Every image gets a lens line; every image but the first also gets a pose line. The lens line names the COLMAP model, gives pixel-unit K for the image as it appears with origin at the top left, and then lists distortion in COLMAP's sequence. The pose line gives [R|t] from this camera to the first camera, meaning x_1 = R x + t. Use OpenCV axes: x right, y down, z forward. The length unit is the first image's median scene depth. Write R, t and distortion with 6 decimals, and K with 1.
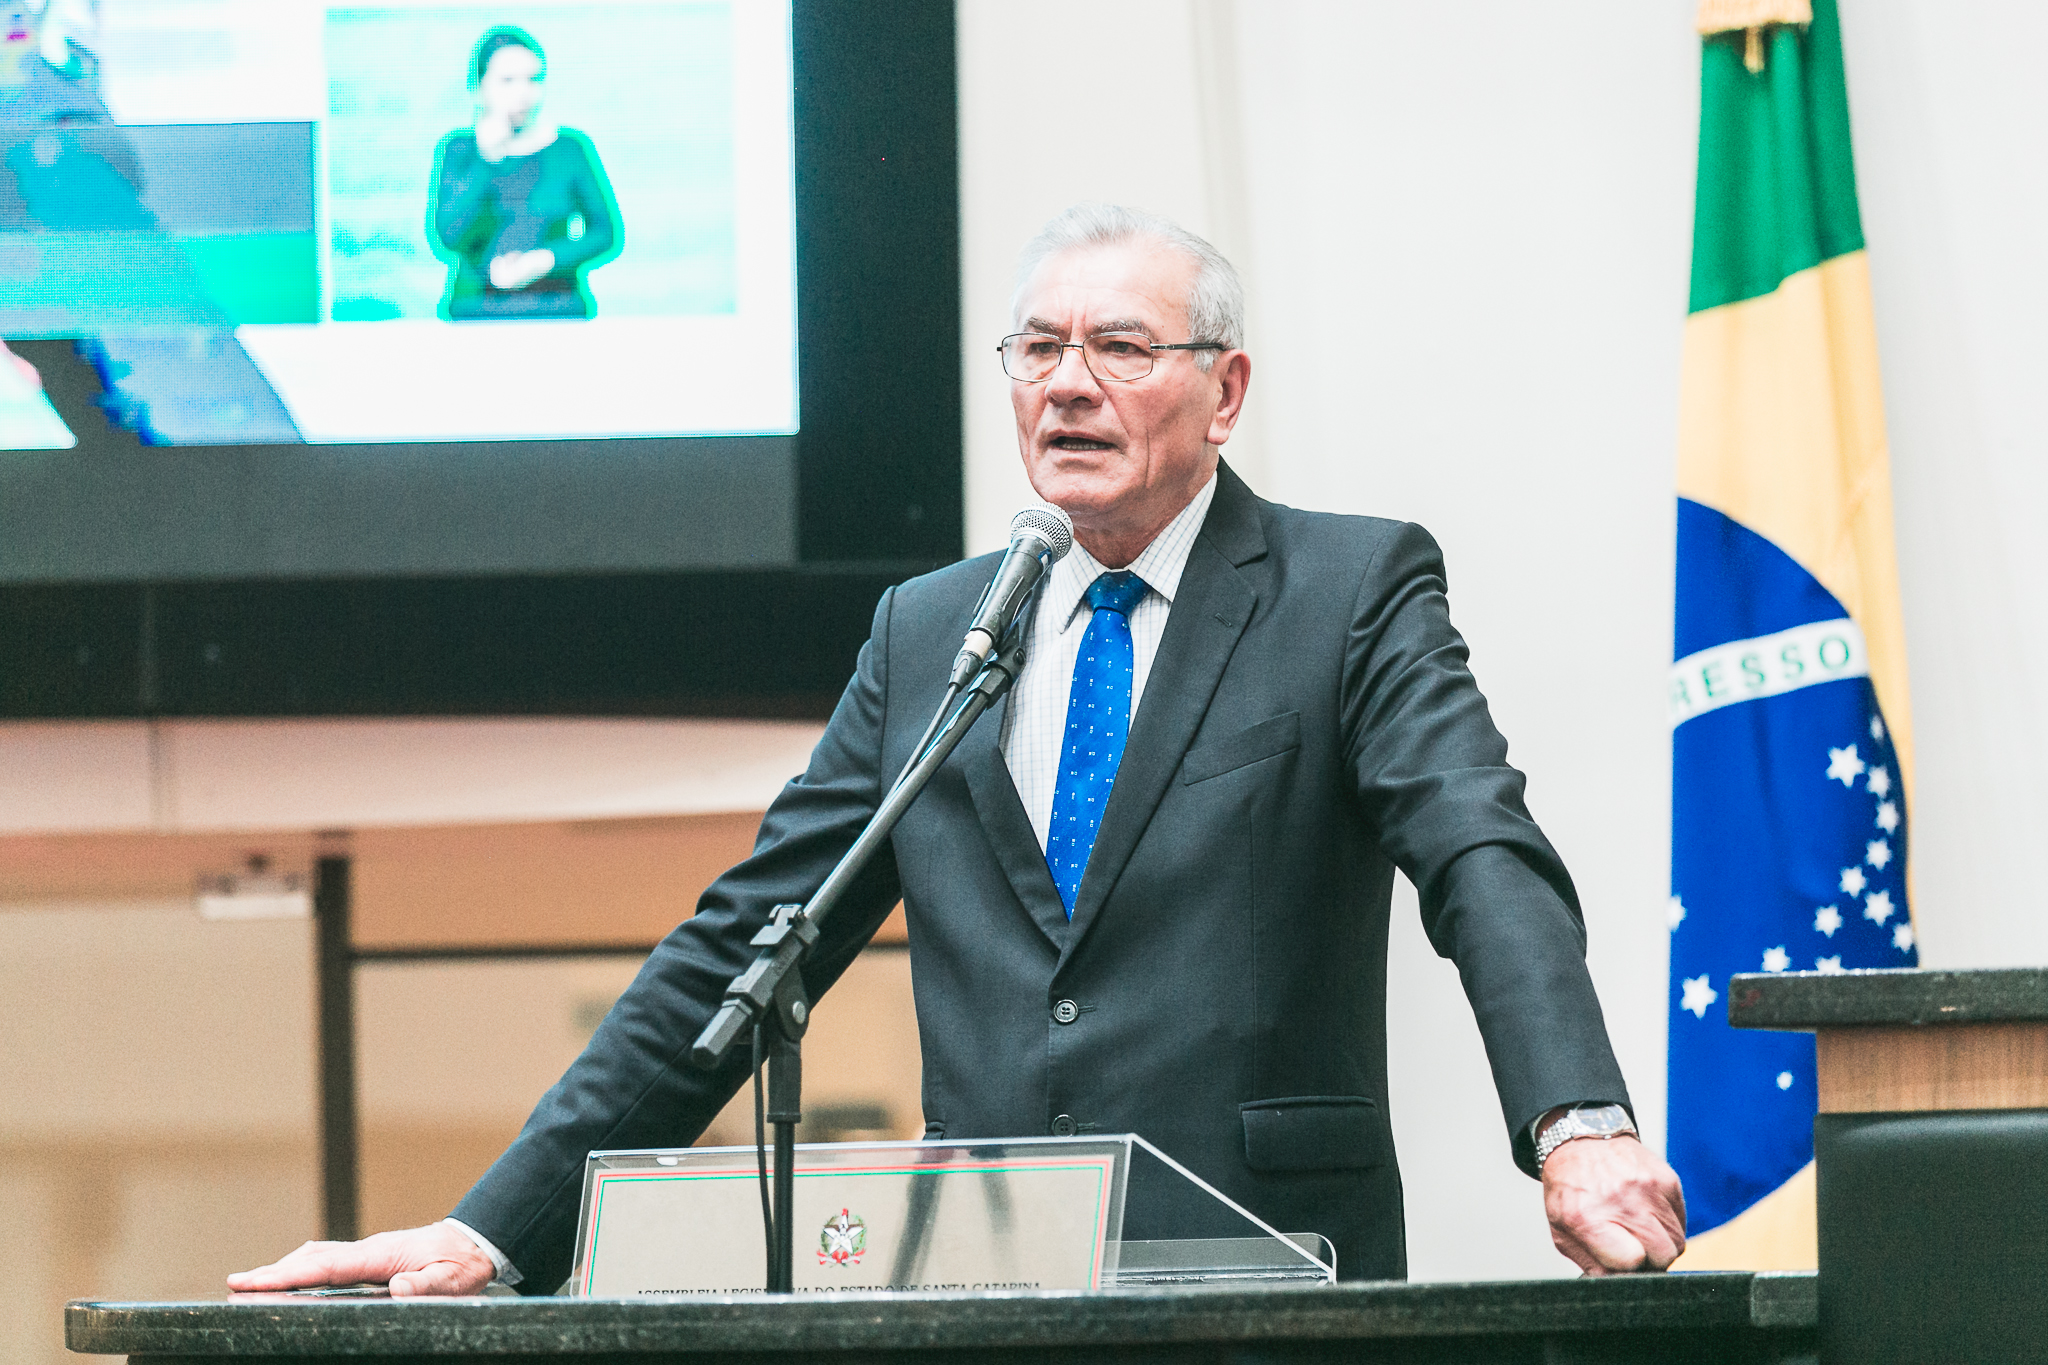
lens RADIAL K [[9403.3, 0, 1023.7], [0, 9403.3, 682.6], [0, 0, 1]] dist [-0.137874, 0.000000]
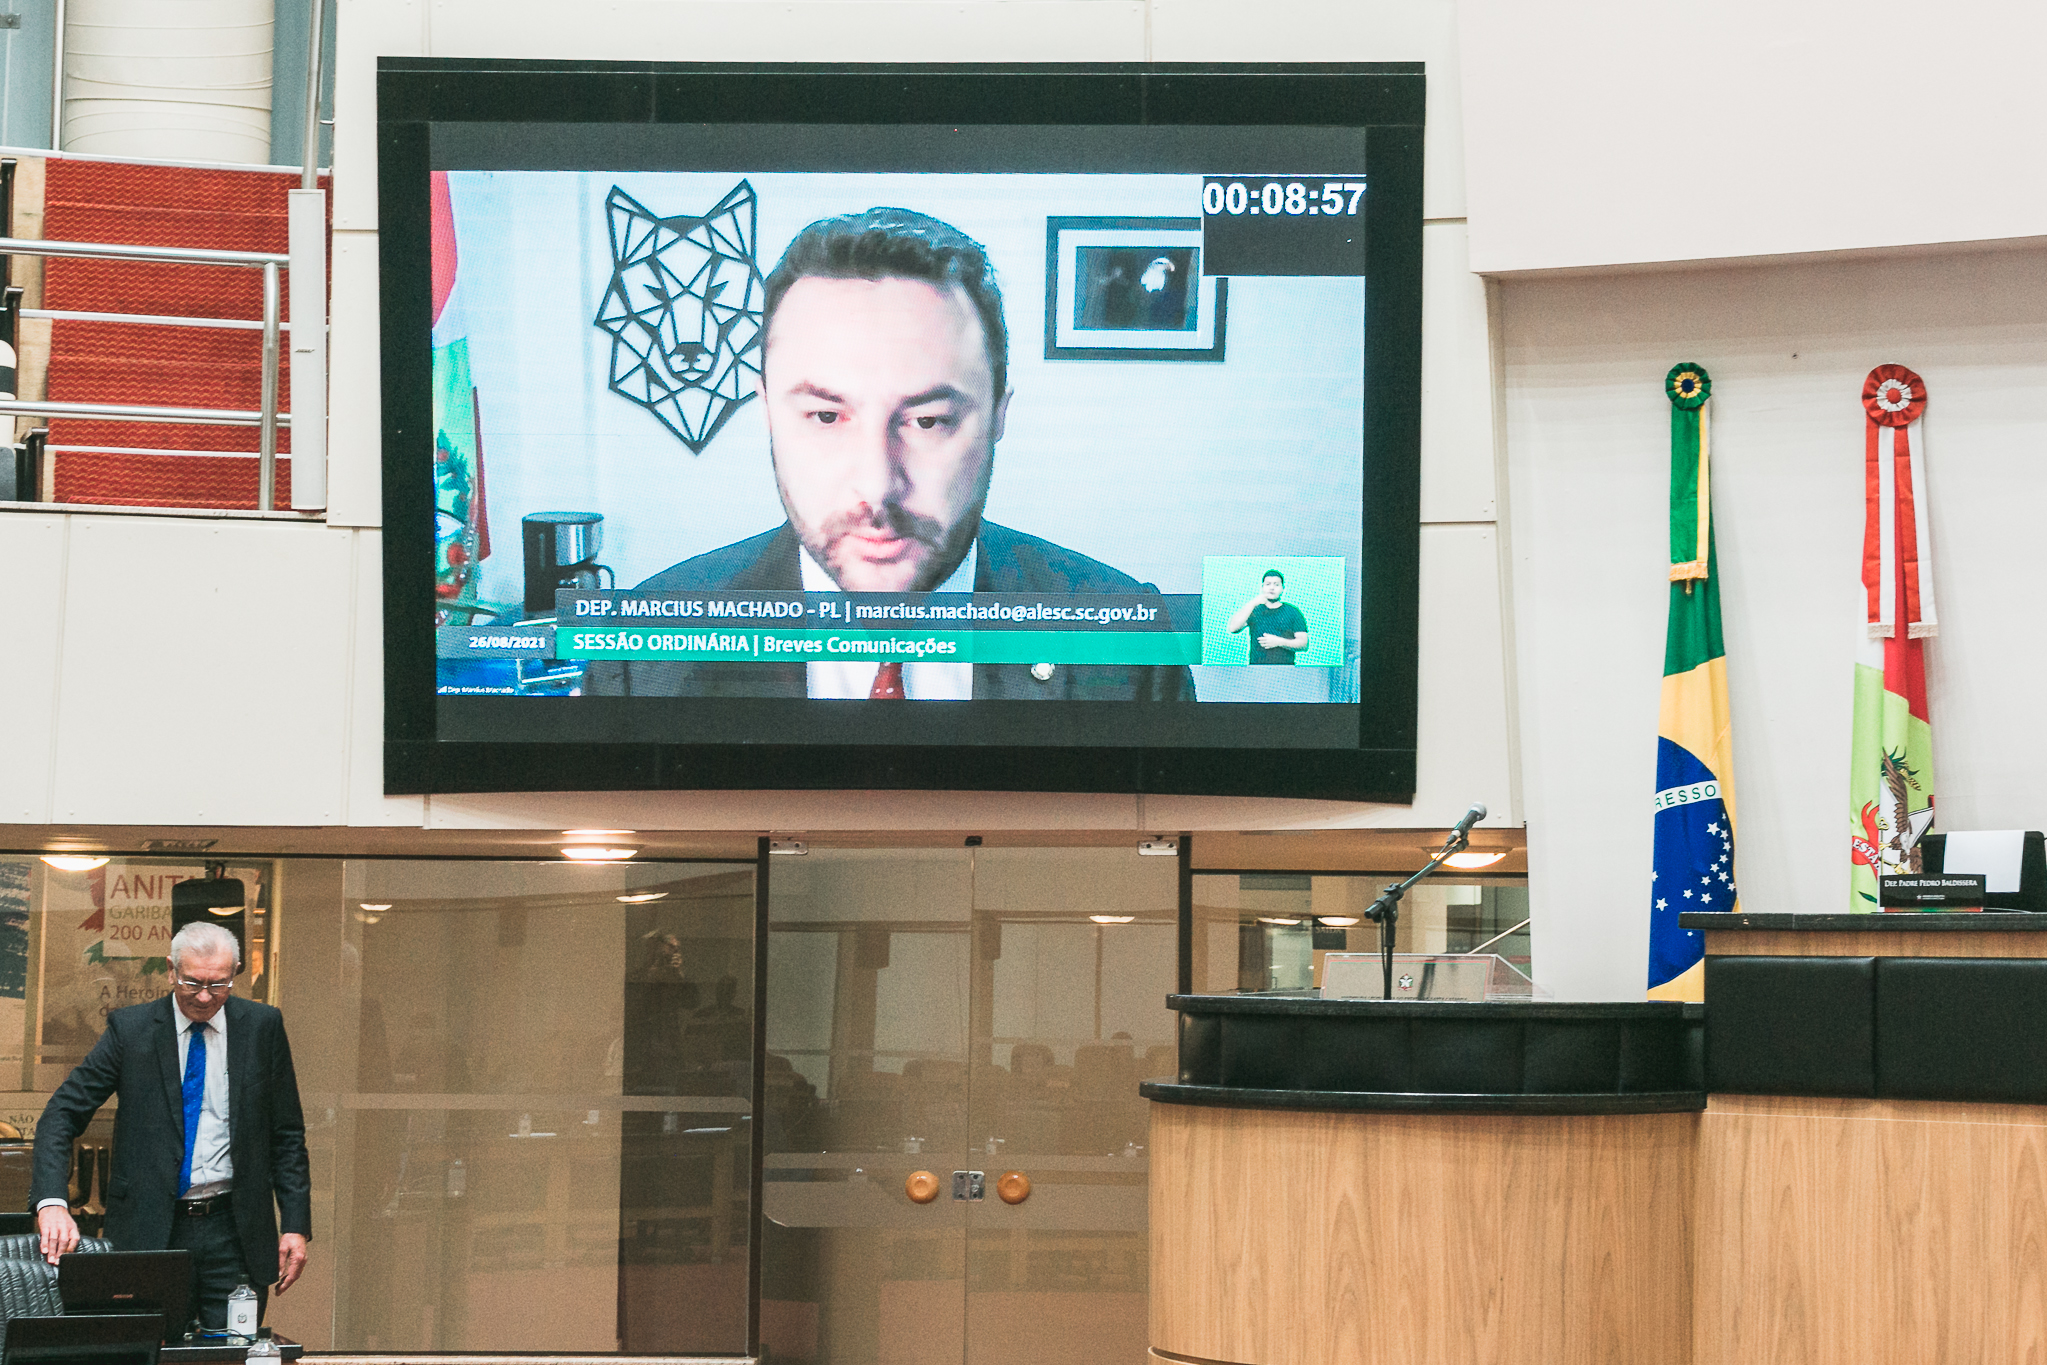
lens RADIAL K [[4113.5, 0, 1024.0], [0, 4113.5, 684.8], [0, 0, 1]] dist [-0.018347, 0.000000]
pose [[0.996706, 0.026744, -0.076570, -0.032387], [-0.027098, 0.999626, -0.003585, -0.026363], [0.076445, 0.005648, 0.997058, -0.323730]]
